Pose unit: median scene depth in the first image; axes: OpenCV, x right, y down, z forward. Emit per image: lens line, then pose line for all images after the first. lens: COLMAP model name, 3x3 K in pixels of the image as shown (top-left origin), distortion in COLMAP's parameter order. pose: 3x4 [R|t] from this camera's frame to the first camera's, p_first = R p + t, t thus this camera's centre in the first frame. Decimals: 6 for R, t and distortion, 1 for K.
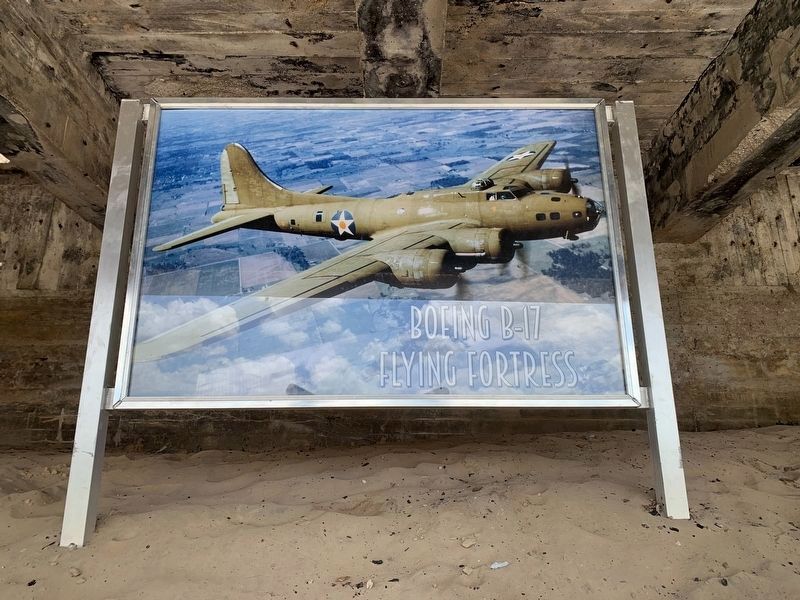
lens RADIAL K [[619.4, 0, 400.0], [0, 619.4, 300.0], [0, 0, 1]] dist [0.001207, 0.003314]
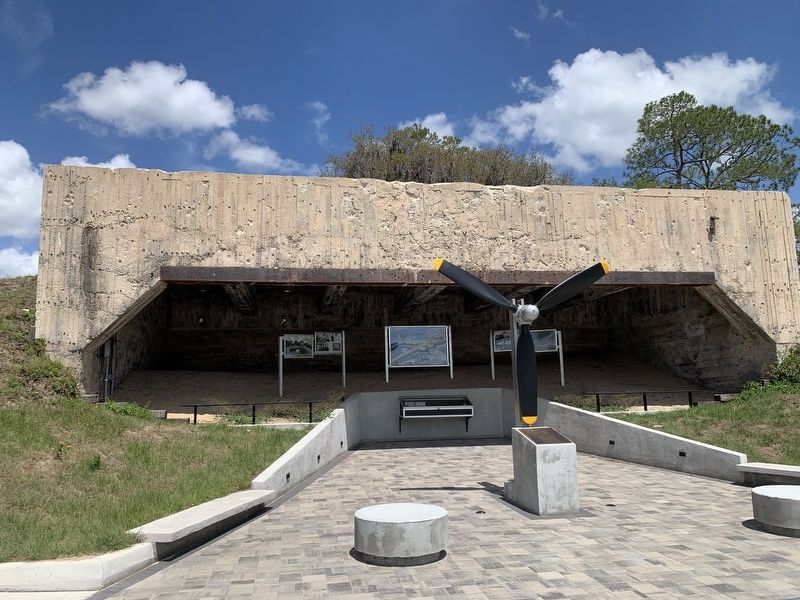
lens RADIAL K [[619.4, 0, 400.0], [0, 619.4, 300.0], [0, 0, 1]] dist [0.001207, 0.003314]
pose [[0.982988, 0.006156, 0.183568, -0.695538], [-0.030961, 0.990690, 0.132567, -0.693372], [-0.181043, -0.135995, 0.974027, -2.664304]]
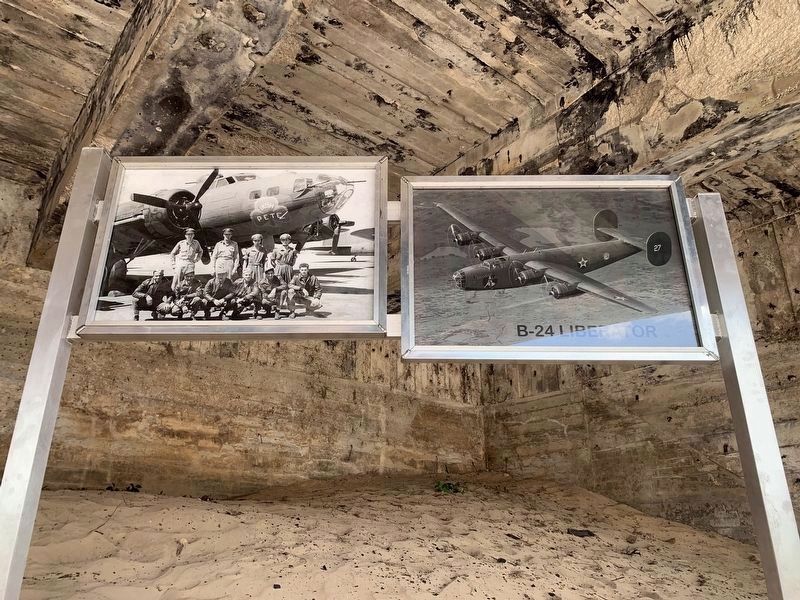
lens RADIAL K [[619.4, 0, 400.0], [0, 619.4, 300.0], [0, 0, 1]] dist [0.001207, 0.003314]
pose [[0.763355, 0.244402, 0.597961, 0.319647], [-0.188485, 0.969655, -0.155703, -0.011026], [-0.617870, 0.006149, 0.786256, 0.012743]]
